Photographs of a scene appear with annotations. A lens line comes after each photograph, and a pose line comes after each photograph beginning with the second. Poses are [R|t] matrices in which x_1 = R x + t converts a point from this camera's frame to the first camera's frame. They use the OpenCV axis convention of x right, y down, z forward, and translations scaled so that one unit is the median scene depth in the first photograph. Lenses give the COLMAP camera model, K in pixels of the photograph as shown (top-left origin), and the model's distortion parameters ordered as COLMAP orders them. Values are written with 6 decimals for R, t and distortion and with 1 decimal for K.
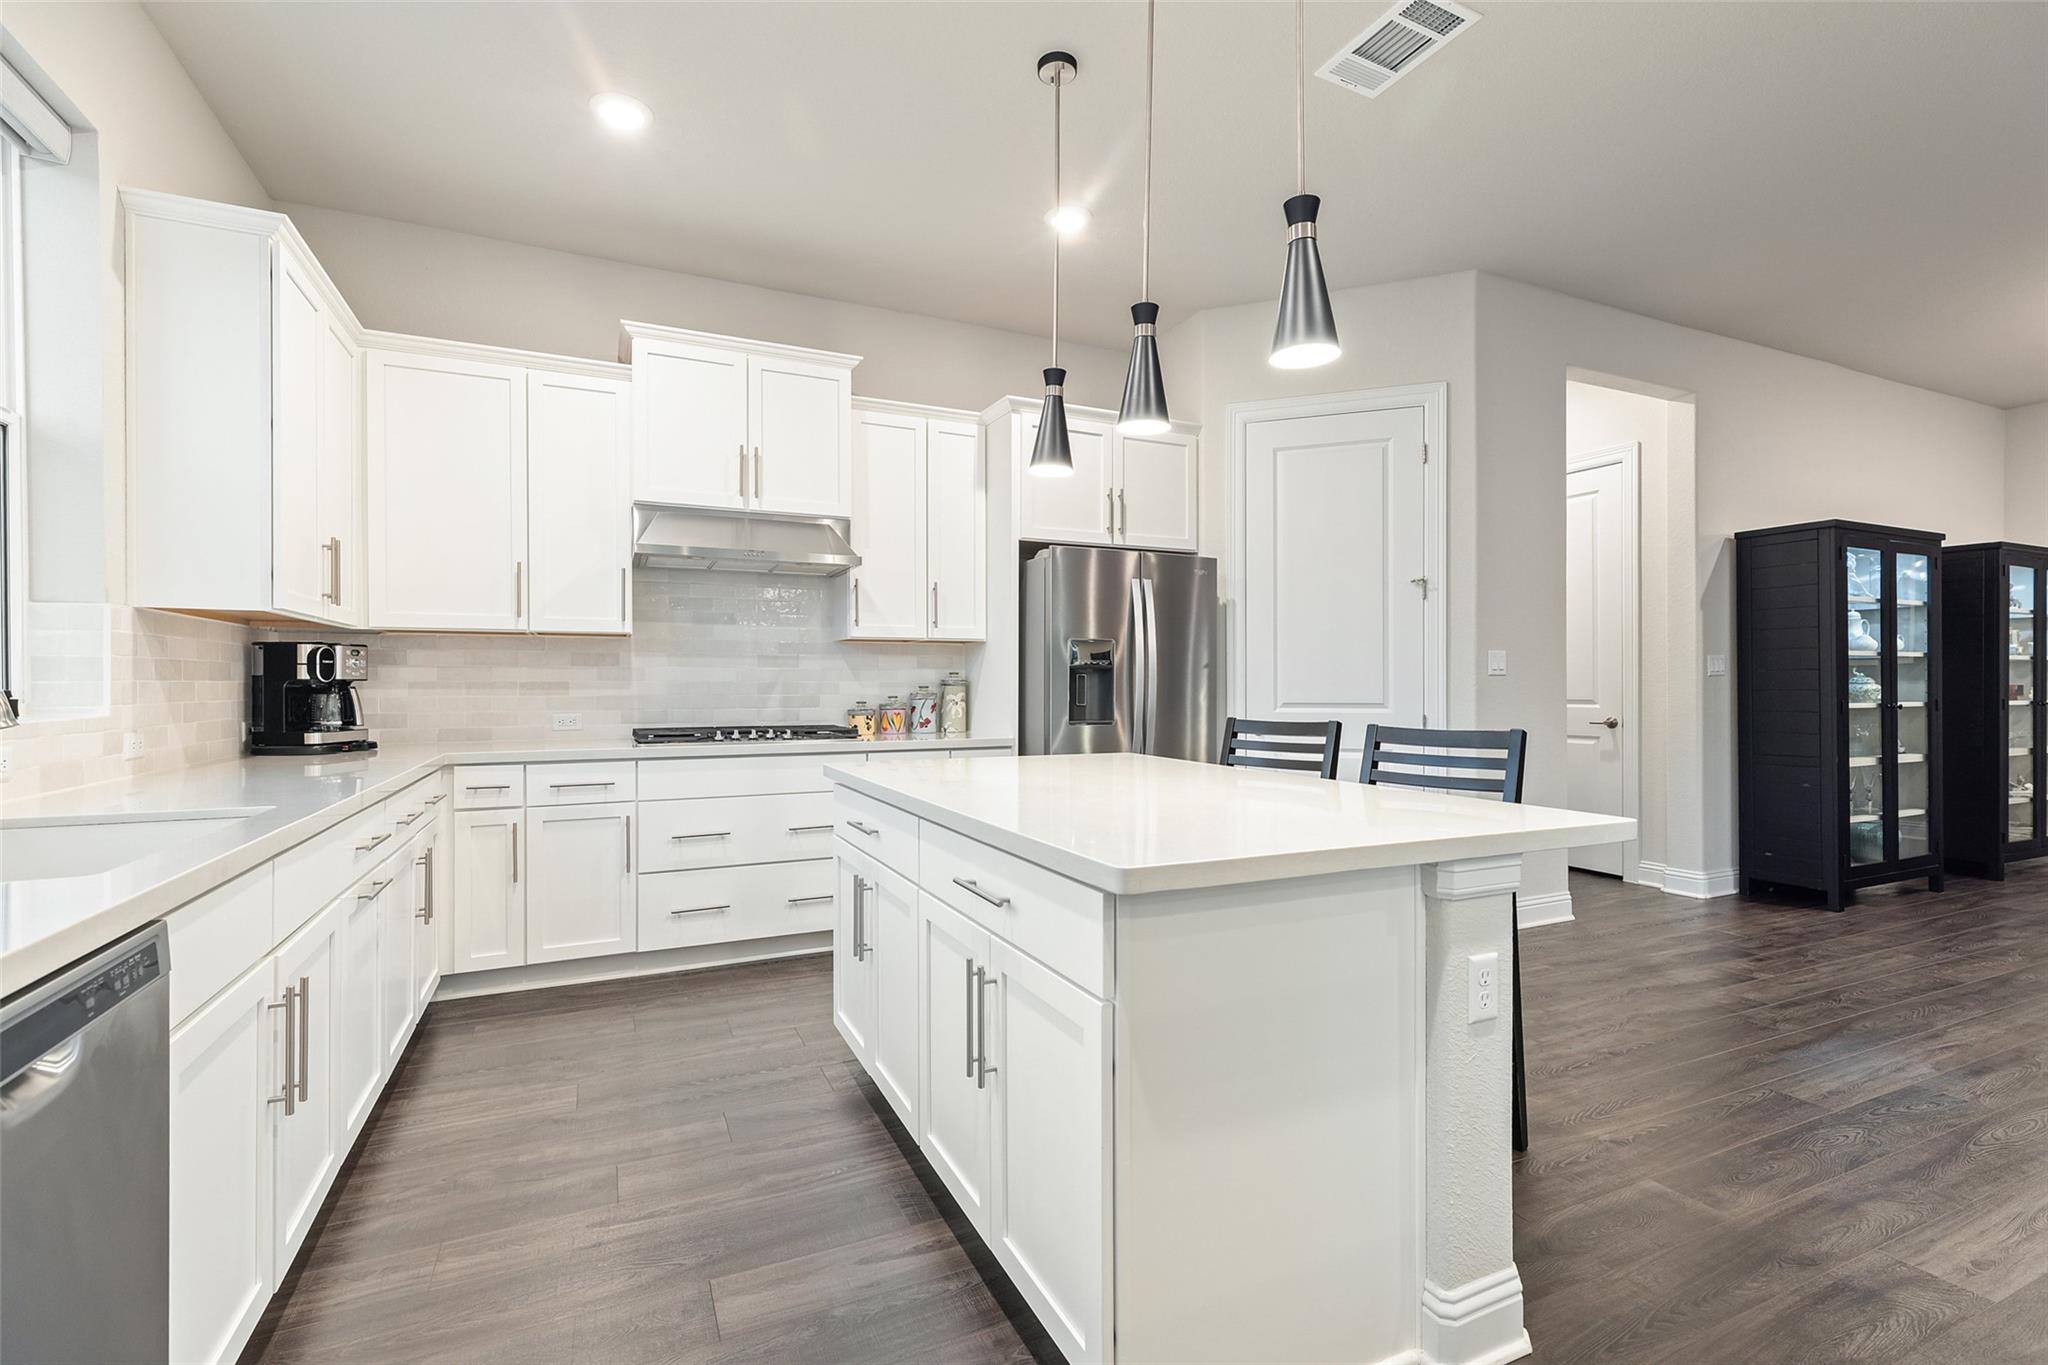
lens RADIAL K [[933.7, 0, 1010.3], [0, 933.7, 677.8], [0, 0, 1]] dist [0.003183, -0.000549]
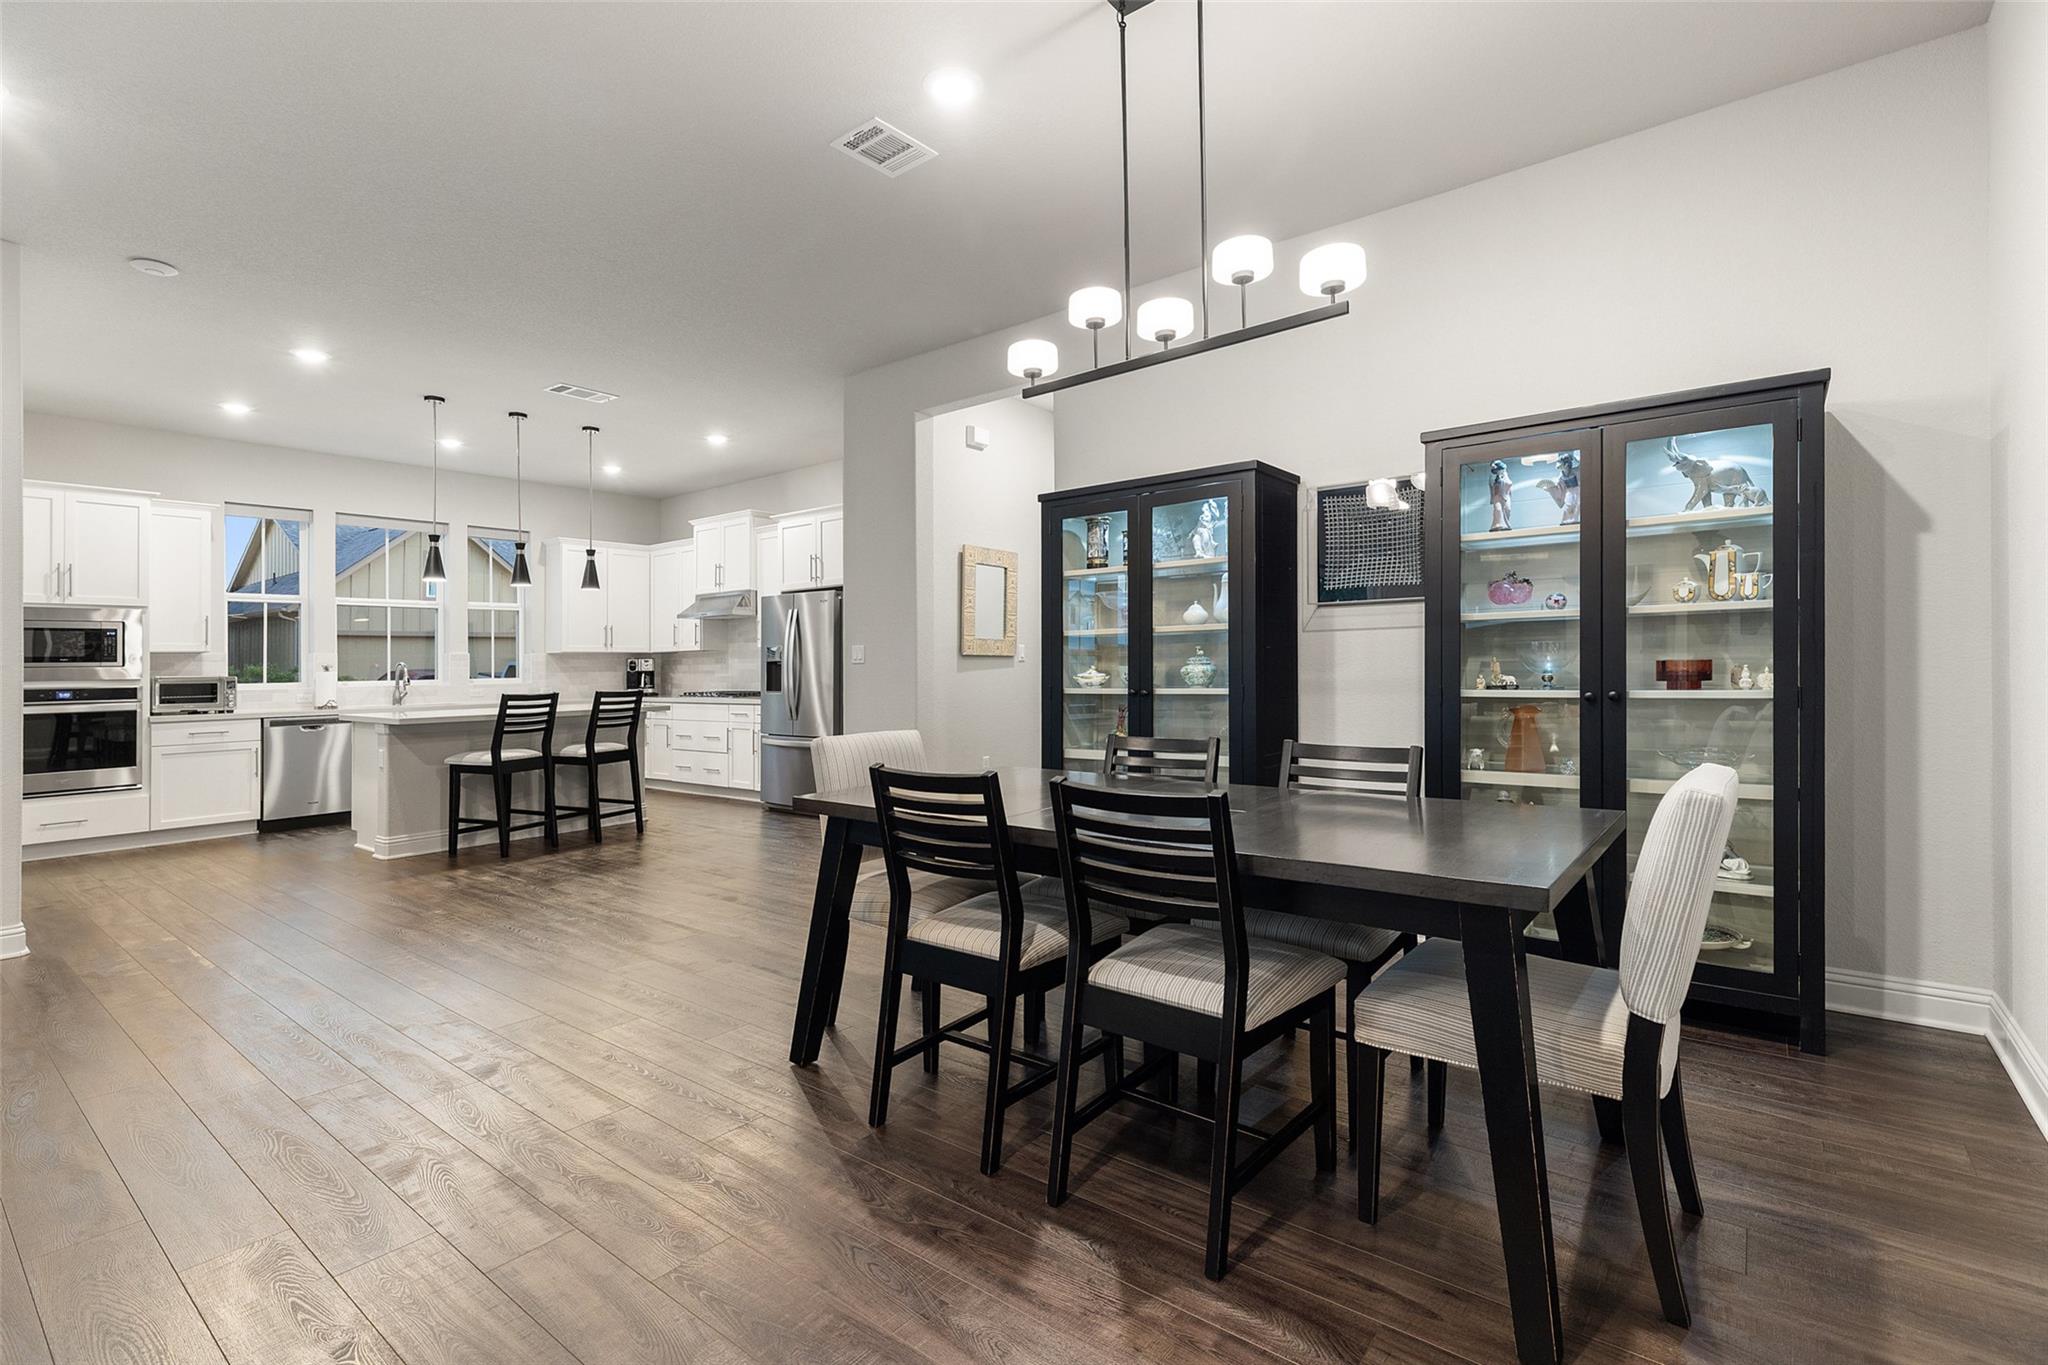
lens RADIAL K [[933.7, 0, 1033.2], [0, 933.7, 646.7], [0, 0, 1]] dist [0.003183, -0.000549]
pose [[0.457456, -0.024796, -0.888887, 1.850739], [0.021144, 0.999632, -0.017004, 0.001264], [0.888981, -0.011016, 0.457812, 0.595172]]
